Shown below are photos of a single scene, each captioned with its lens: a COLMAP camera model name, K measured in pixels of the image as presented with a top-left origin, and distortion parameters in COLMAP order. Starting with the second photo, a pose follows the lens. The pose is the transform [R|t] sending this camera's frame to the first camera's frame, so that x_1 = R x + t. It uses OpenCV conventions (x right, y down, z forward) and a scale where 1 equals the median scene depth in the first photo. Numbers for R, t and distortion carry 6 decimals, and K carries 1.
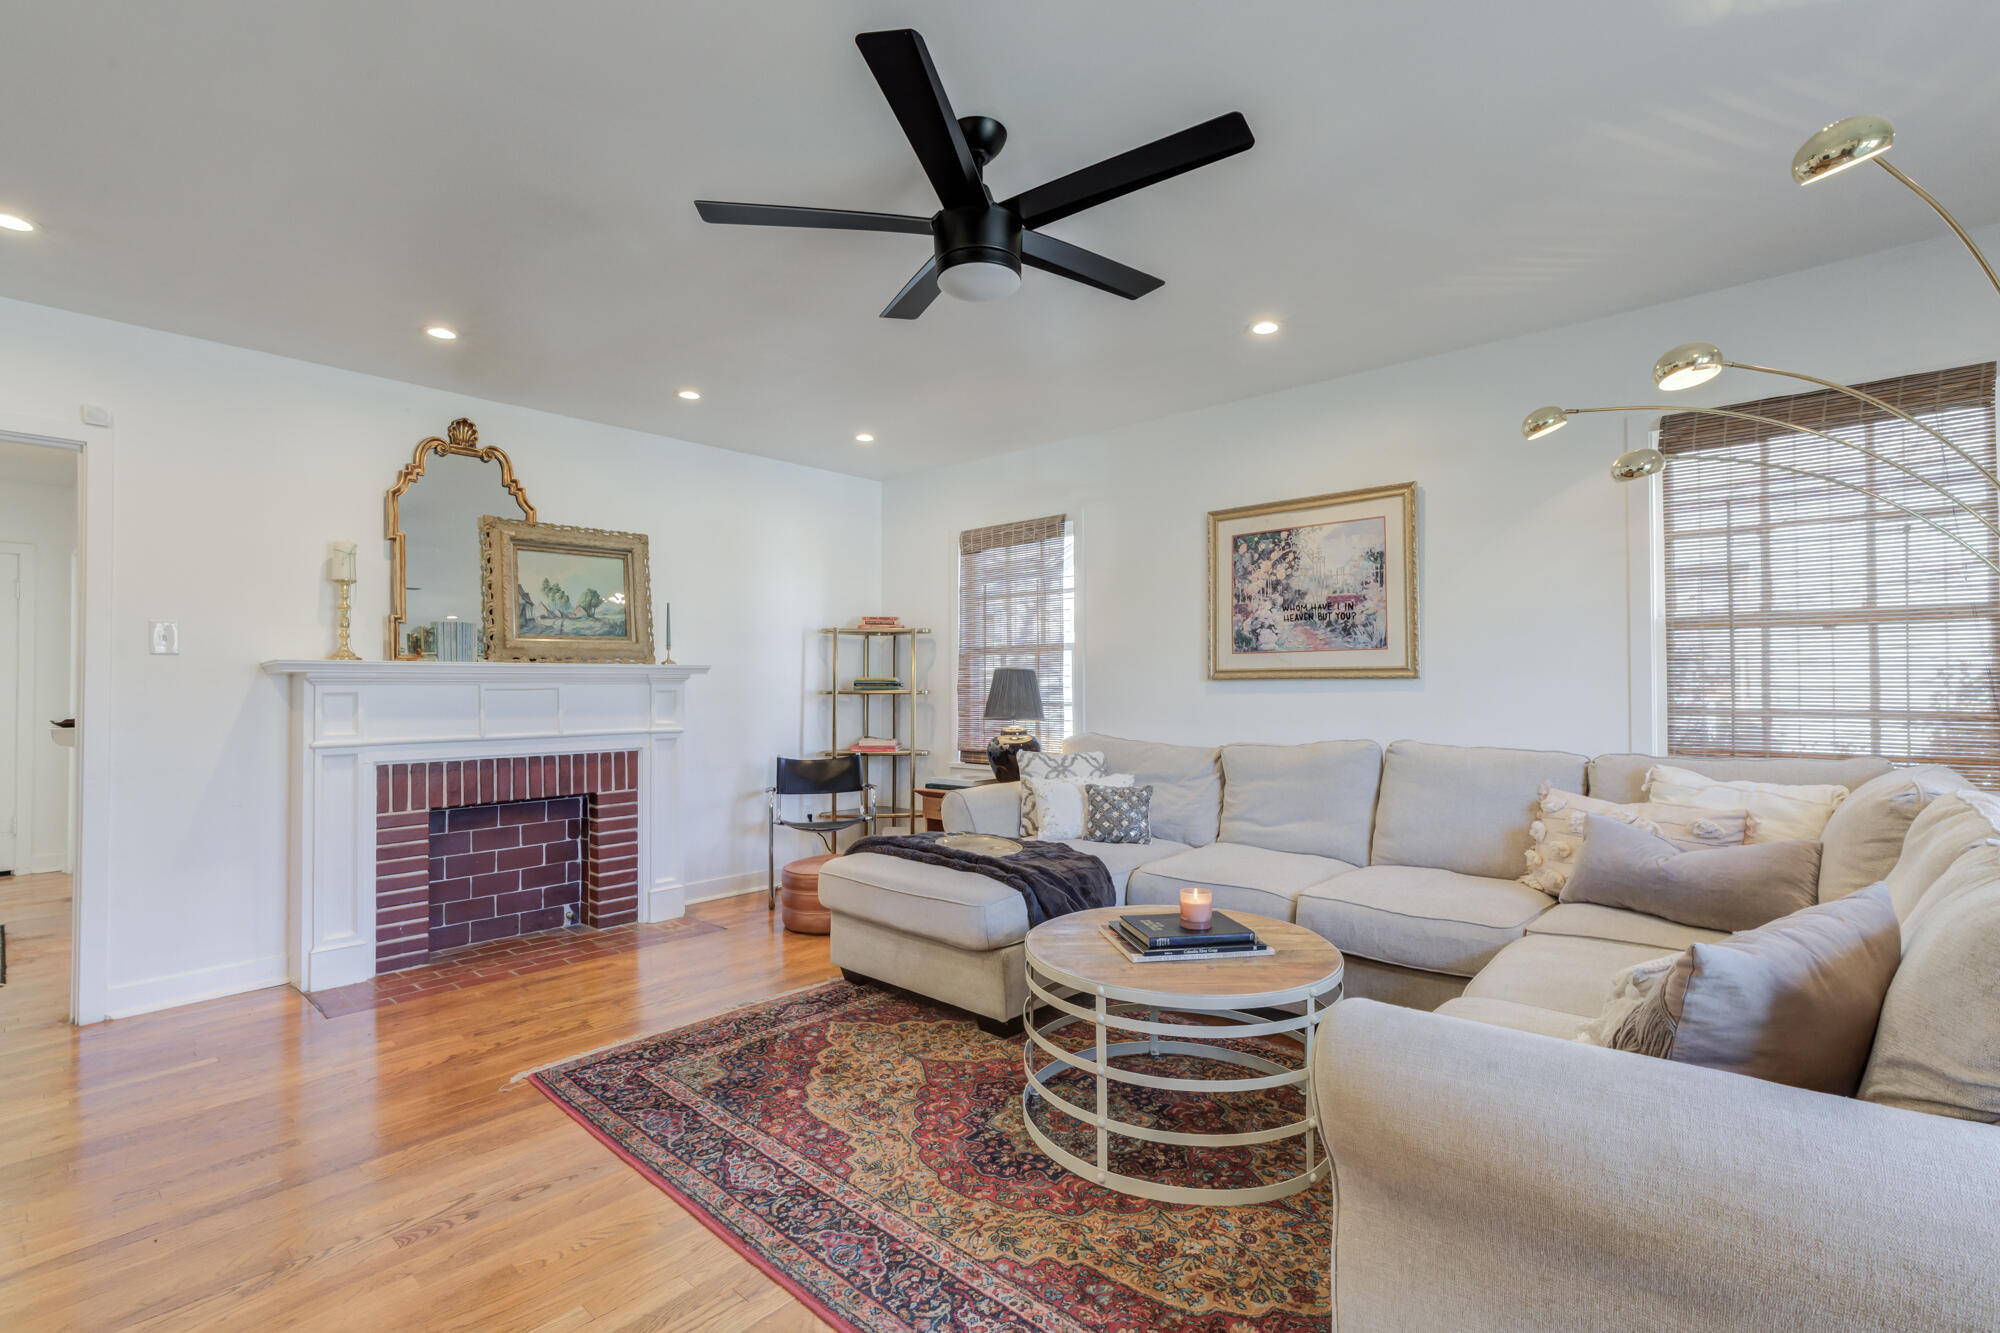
lens RADIAL K [[923.1, 0, 1028.3], [0, 923.1, 691.2], [0, 0, 1]] dist [0.000816, 0.000296]
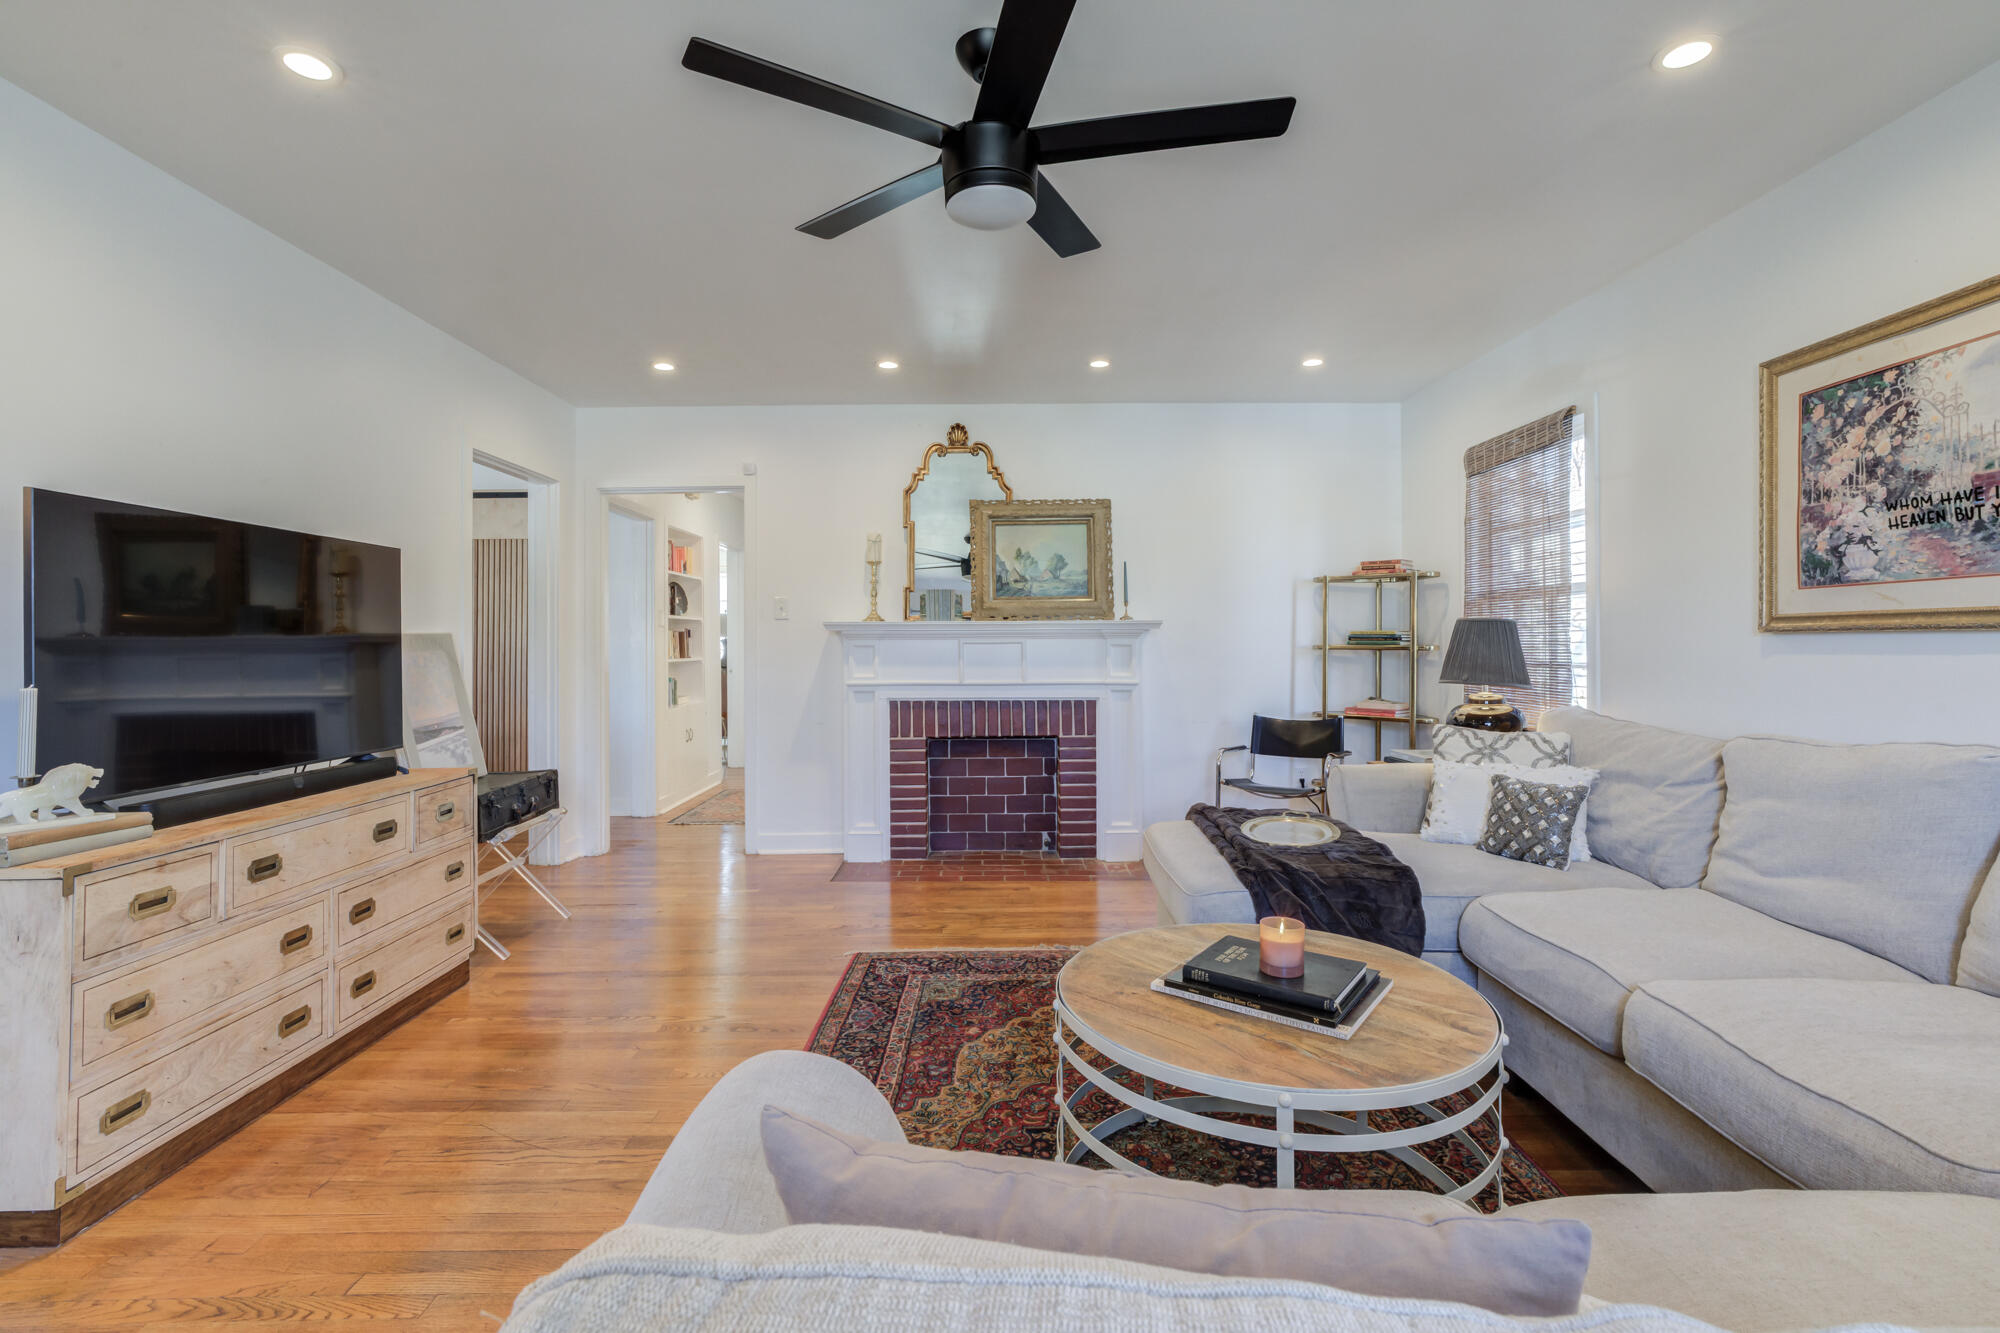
lens RADIAL K [[935.1, 0, 991.9], [0, 935.1, 650.0], [0, 0, 1]] dist [-0.028537, 0.029809]
pose [[0.661802, 0.008715, -0.749628, 0.355632], [-0.003729, 0.999958, 0.008333, -0.003475], [0.749670, -0.002719, 0.661807, 0.207520]]
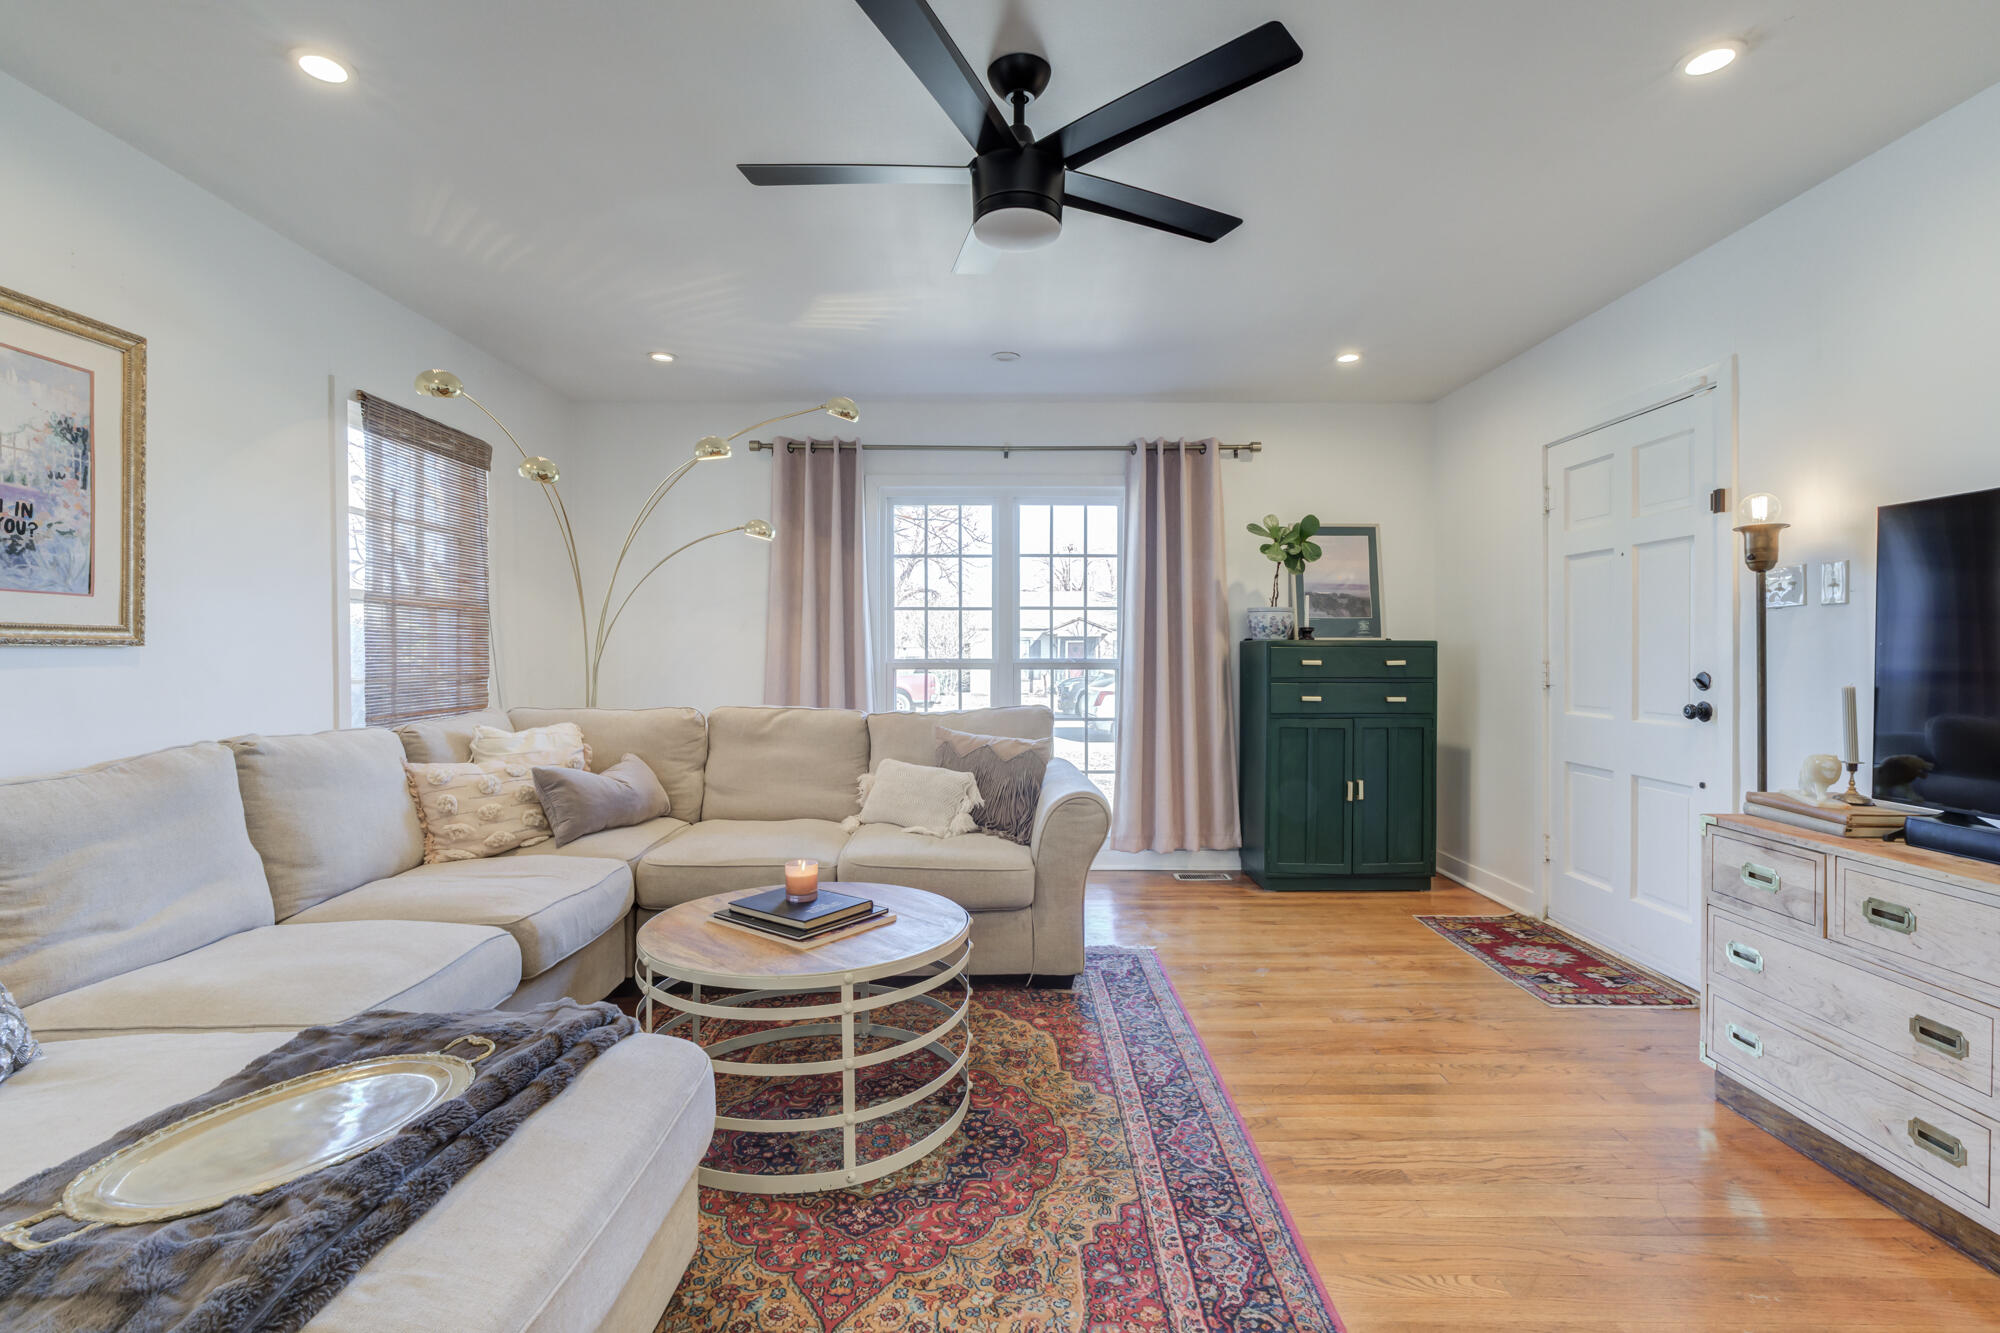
lens RADIAL K [[914.0, 0, 974.2], [0, 914.0, 650.7], [0, 0, 1]] dist [-0.003691, 0.007122]
pose [[-0.641979, 0.005355, 0.766704, -0.419218], [0.009005, 0.999959, 0.000556, -0.004475], [-0.766669, 0.007261, -0.642001, 0.908350]]
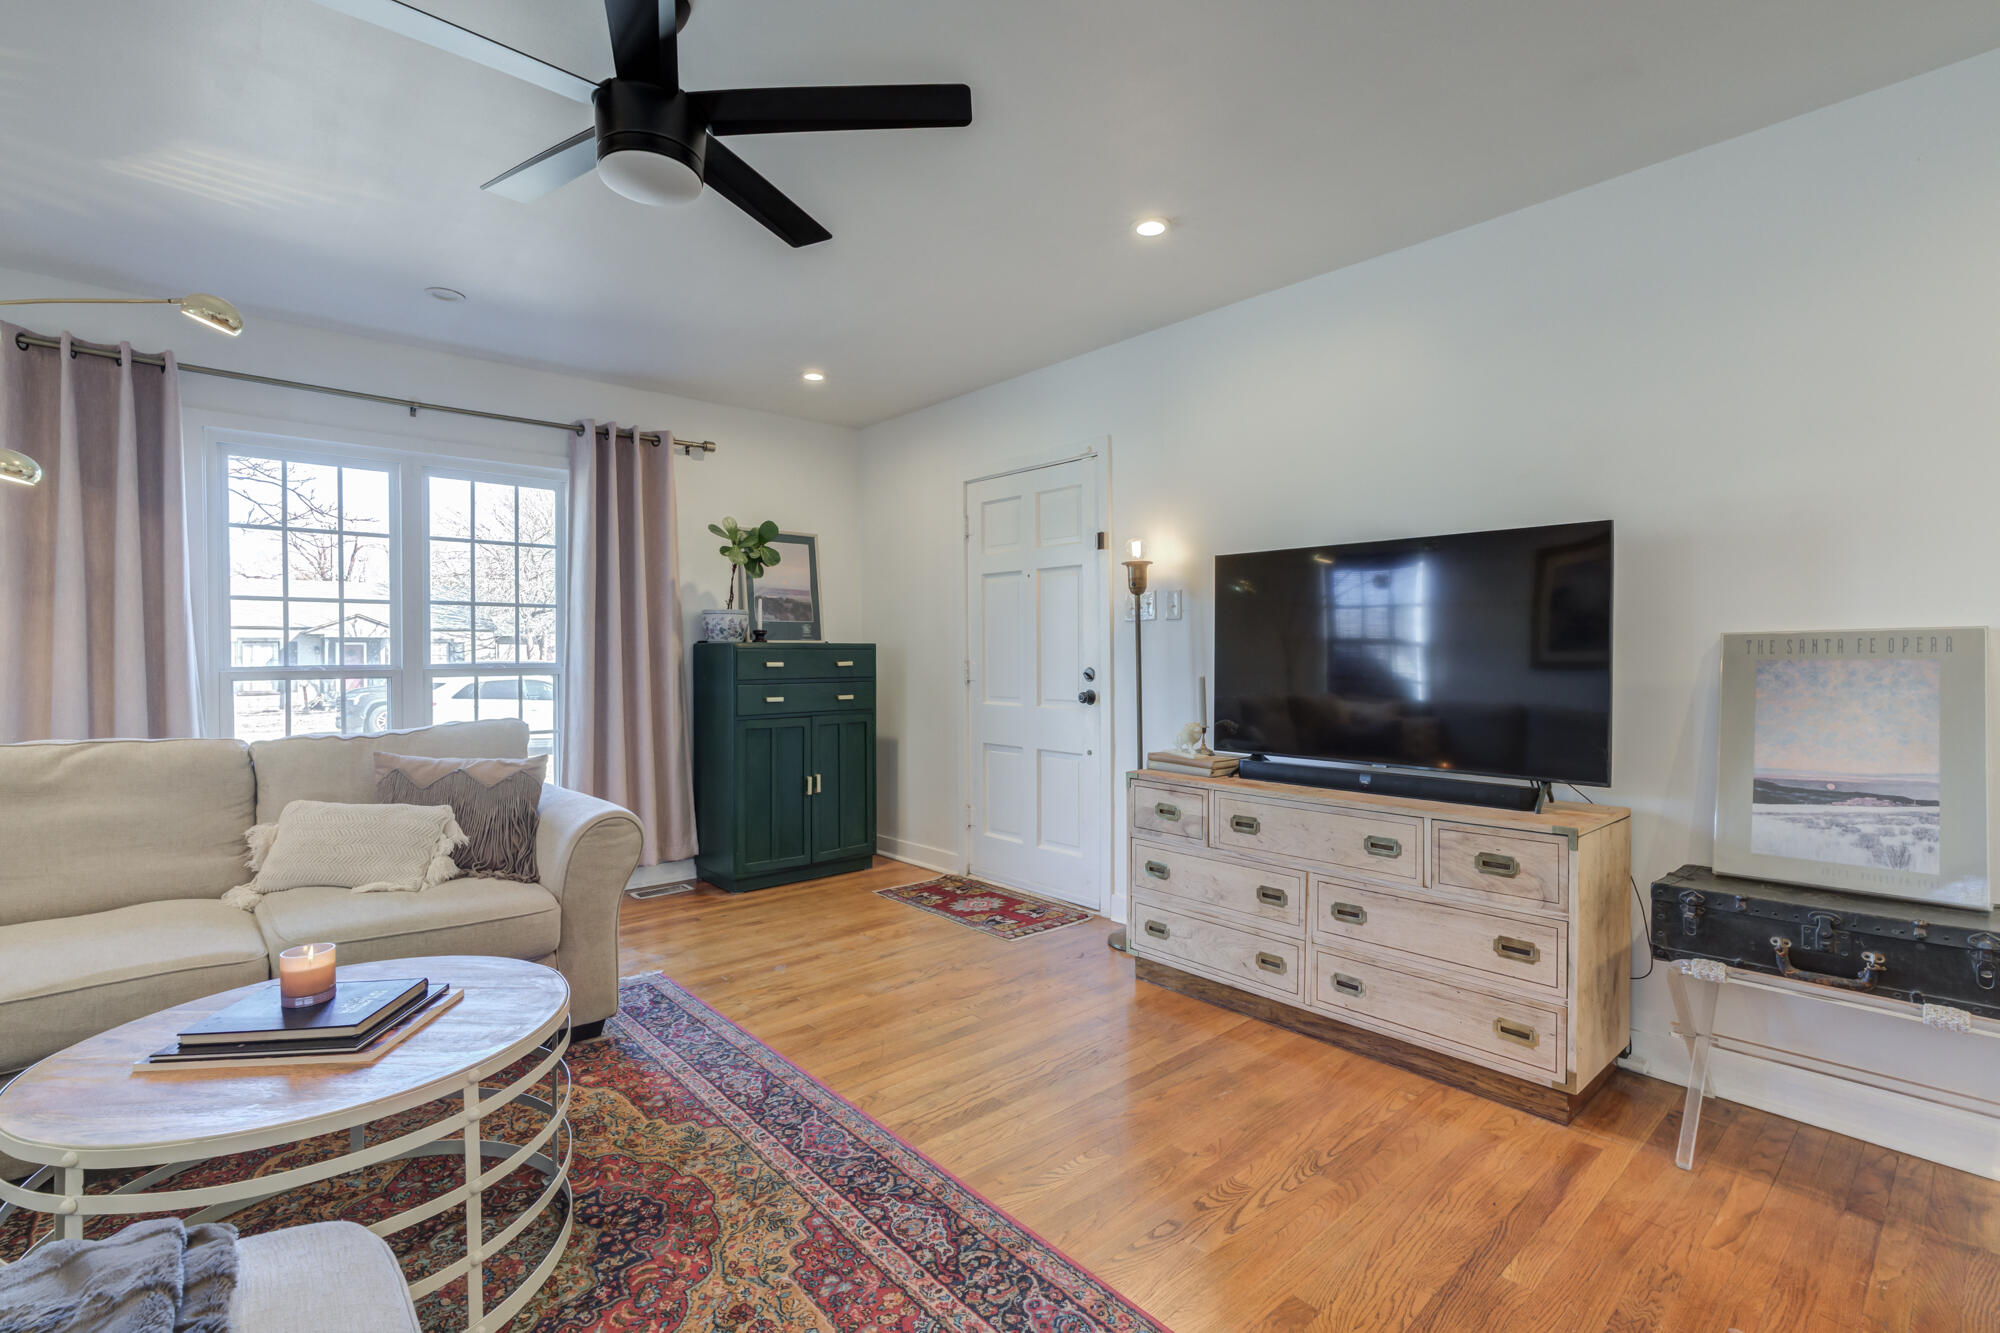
lens RADIAL K [[935.1, 0, 991.9], [0, 935.1, 650.0], [0, 0, 1]] dist [-0.028537, 0.029809]
pose [[-0.989623, 0.009419, 0.143382, -0.268653], [0.010066, 0.999942, 0.003788, -0.005544], [-0.143338, 0.005192, -0.989660, 0.997291]]
